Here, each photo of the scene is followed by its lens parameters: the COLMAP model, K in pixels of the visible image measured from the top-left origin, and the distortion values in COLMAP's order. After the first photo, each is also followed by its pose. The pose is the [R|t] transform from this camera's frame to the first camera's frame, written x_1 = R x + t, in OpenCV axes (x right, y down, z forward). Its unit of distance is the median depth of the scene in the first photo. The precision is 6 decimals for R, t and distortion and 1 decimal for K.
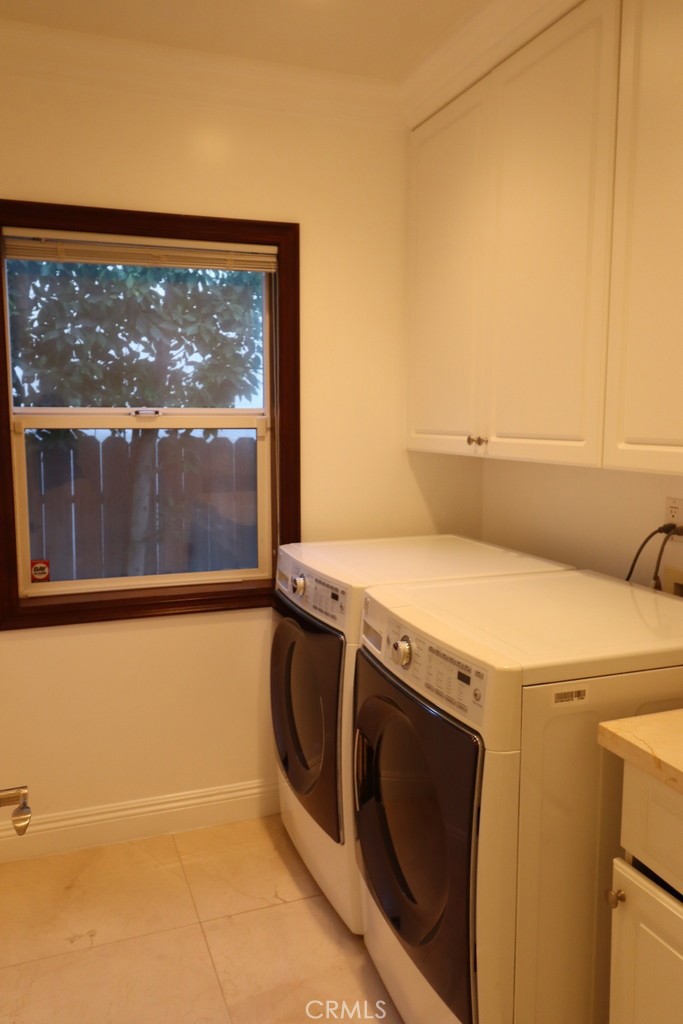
lens RADIAL K [[793.8, 0, 346.0], [0, 793.8, 511.2], [0, 0, 1]] dist [0.013661, -0.003944]
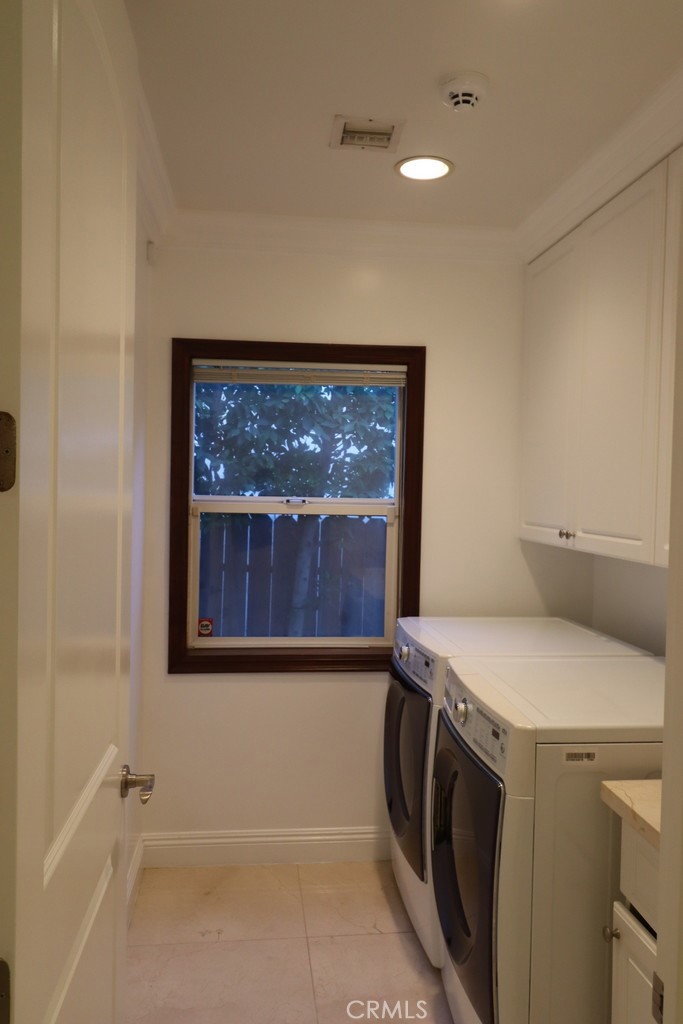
lens RADIAL K [[793.8, 0, 346.0], [0, 793.8, 511.2], [0, 0, 1]] dist [0.013661, -0.003944]
pose [[0.969979, 0.026495, -0.241739, 0.127159], [-0.048649, 0.995094, -0.086143, -0.009085], [0.238271, 0.095318, 0.966510, -0.163264]]
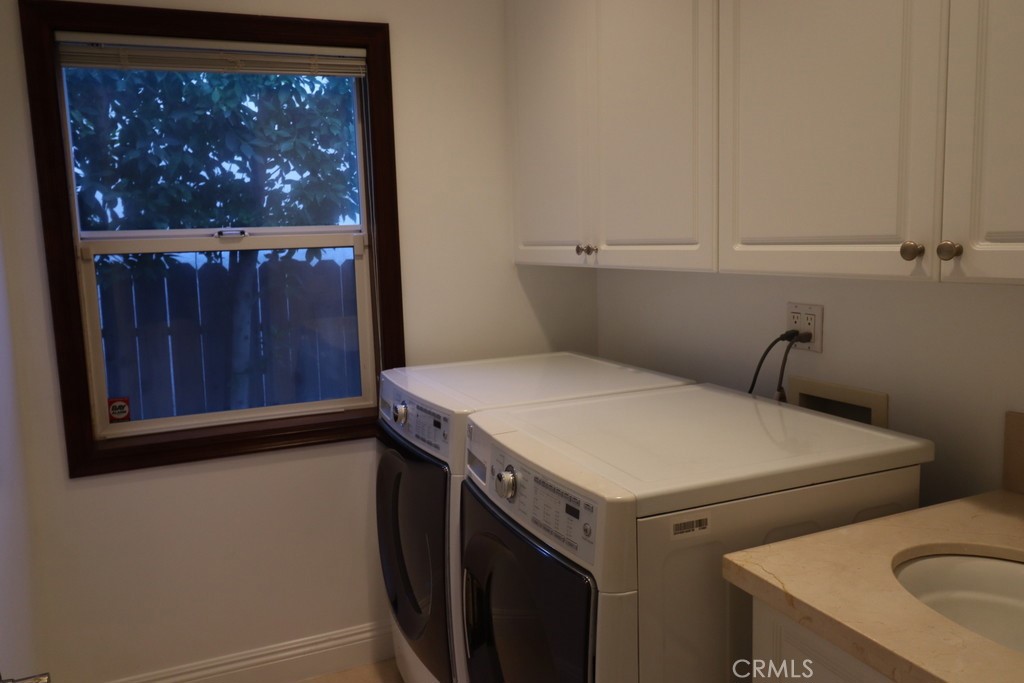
lens RADIAL K [[793.8, 0, 510.8], [0, 793.8, 335.5], [0, 0, 1]] dist [0.013661, -0.003944]
pose [[0.998113, -0.039773, 0.046790, 0.027494], [0.039623, 0.999206, 0.004141, 0.004015], [-0.046917, -0.002279, 0.998896, 0.068909]]
